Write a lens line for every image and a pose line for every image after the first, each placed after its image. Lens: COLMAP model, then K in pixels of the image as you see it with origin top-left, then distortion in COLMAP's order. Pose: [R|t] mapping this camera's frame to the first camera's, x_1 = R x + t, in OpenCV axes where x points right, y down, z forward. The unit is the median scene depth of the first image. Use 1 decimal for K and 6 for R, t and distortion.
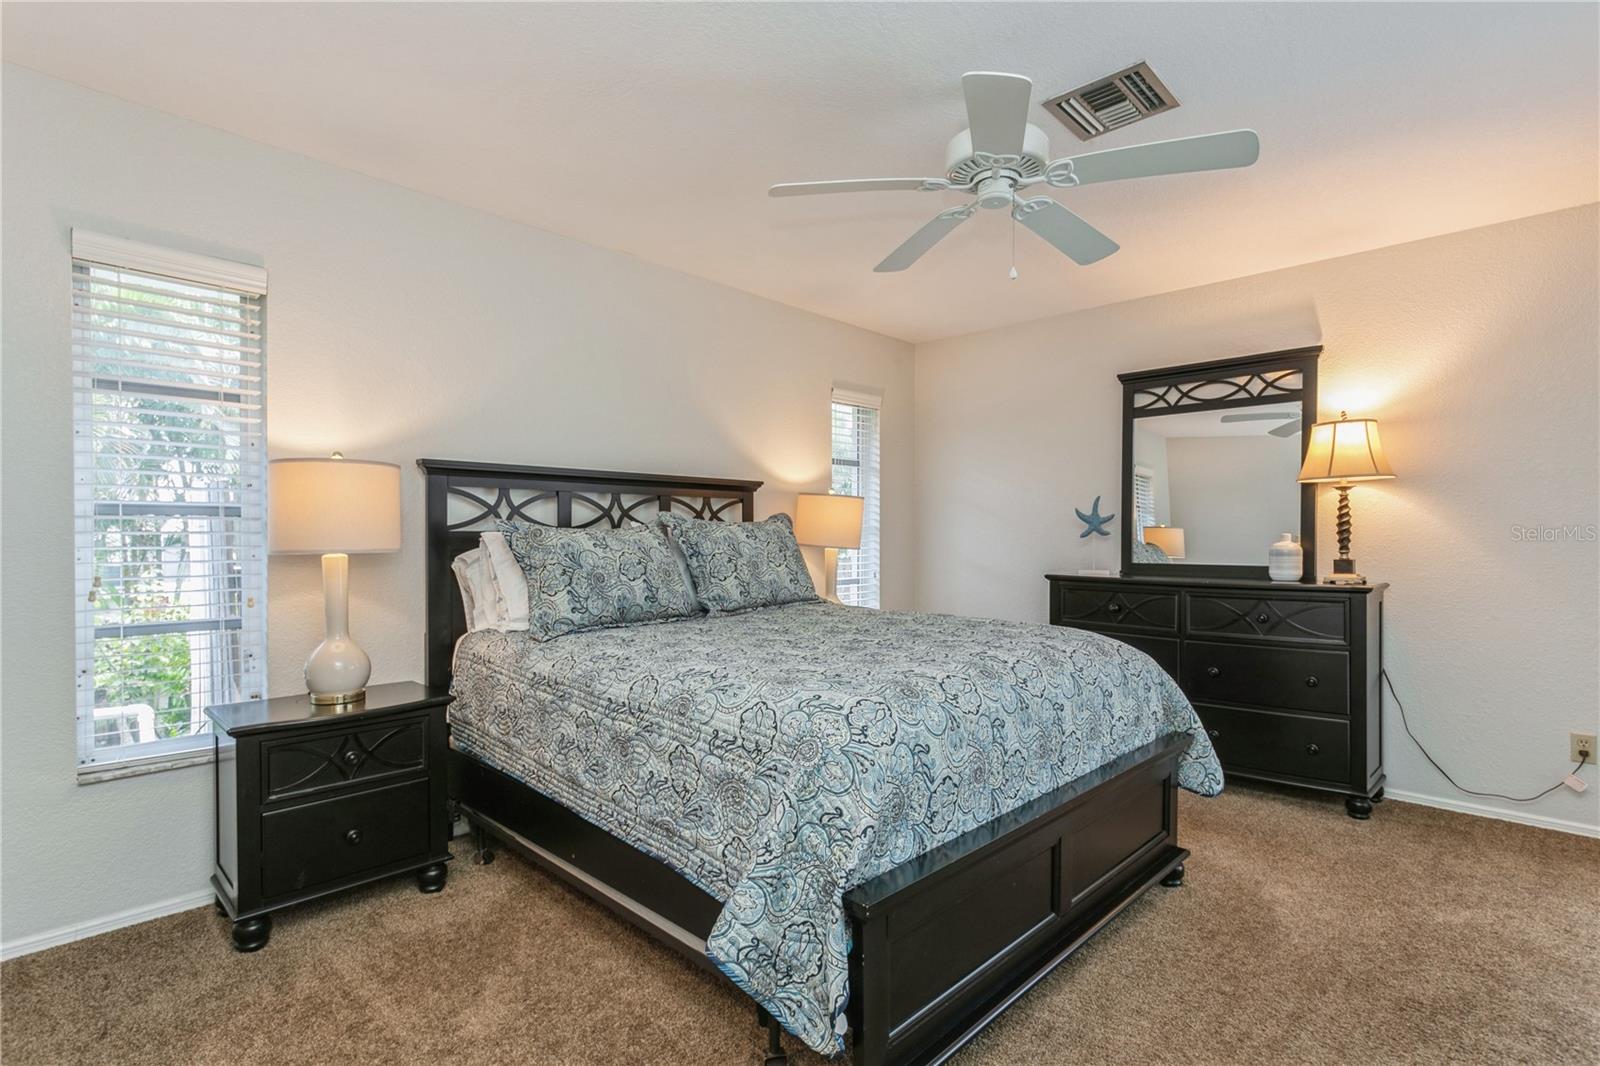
lens RADIAL K [[773.3, 0, 809.6], [0, 773.3, 540.8], [0, 0, 1]] dist [0.005898, 0.003733]
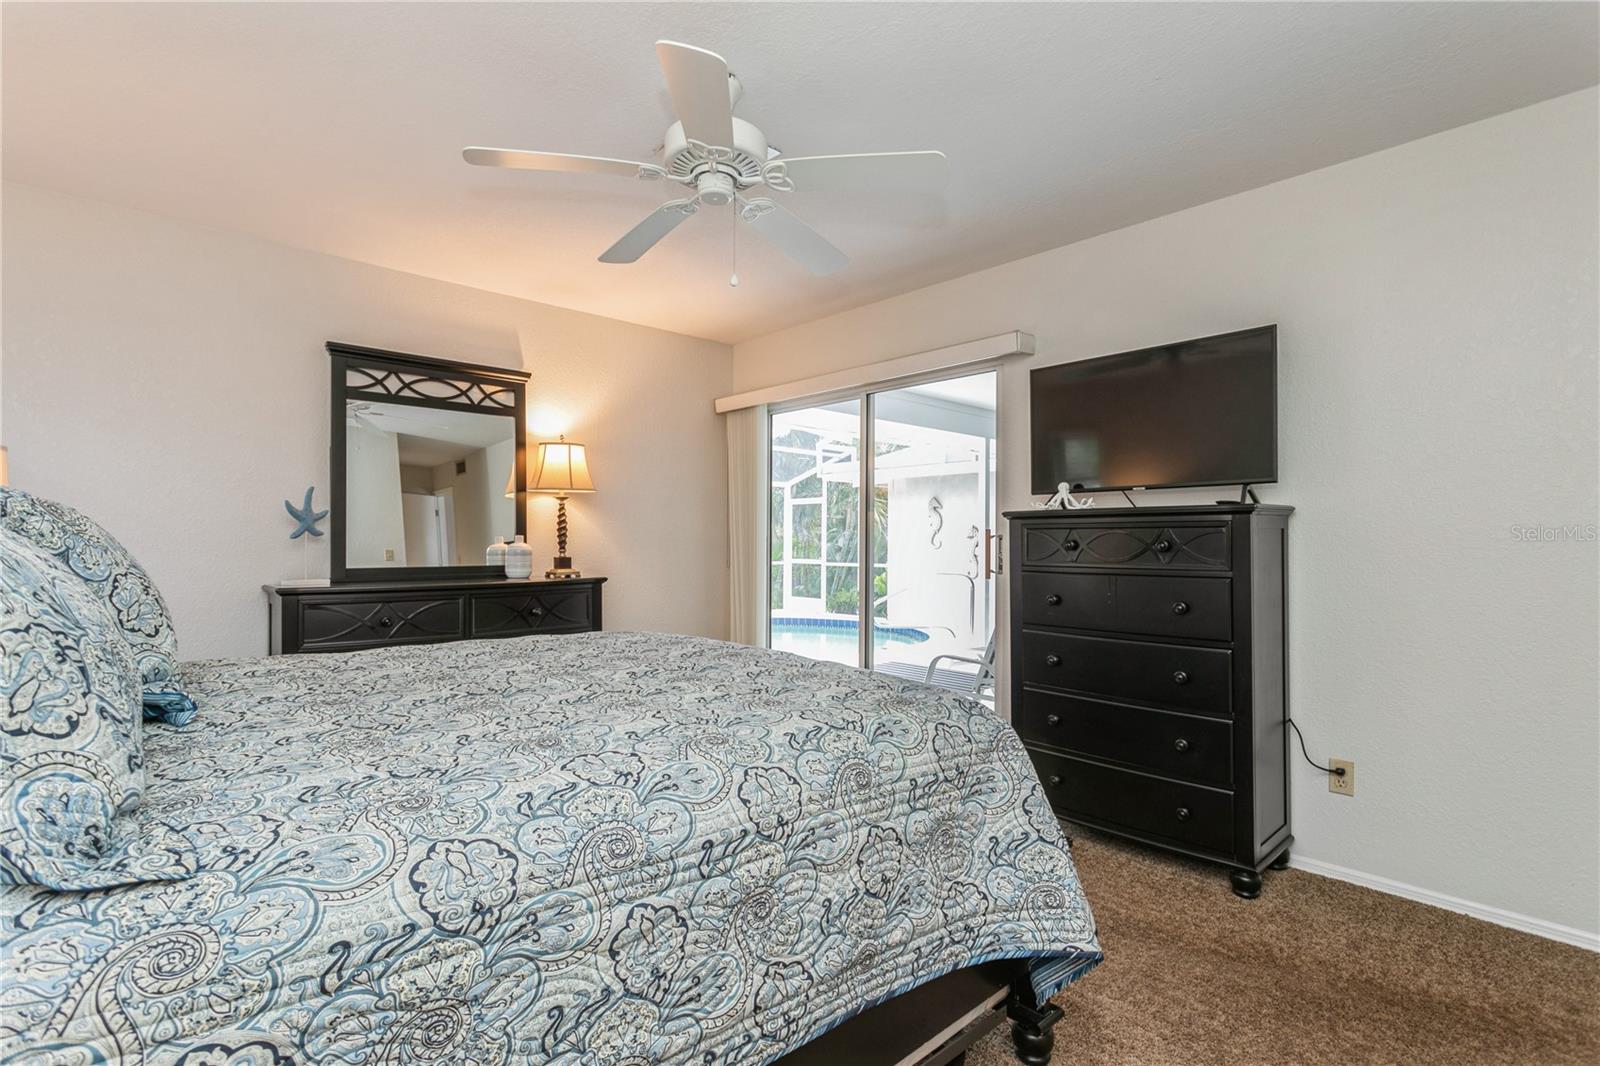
lens RADIAL K [[773.3, 0, 797.3], [0, 773.3, 532.5], [0, 0, 1]] dist [0.005898, 0.003733]
pose [[0.053143, 0.009271, 0.998544, -0.645508], [0.001637, 0.999955, -0.009371, -0.004176], [-0.998586, 0.002133, 0.053125, 0.741834]]
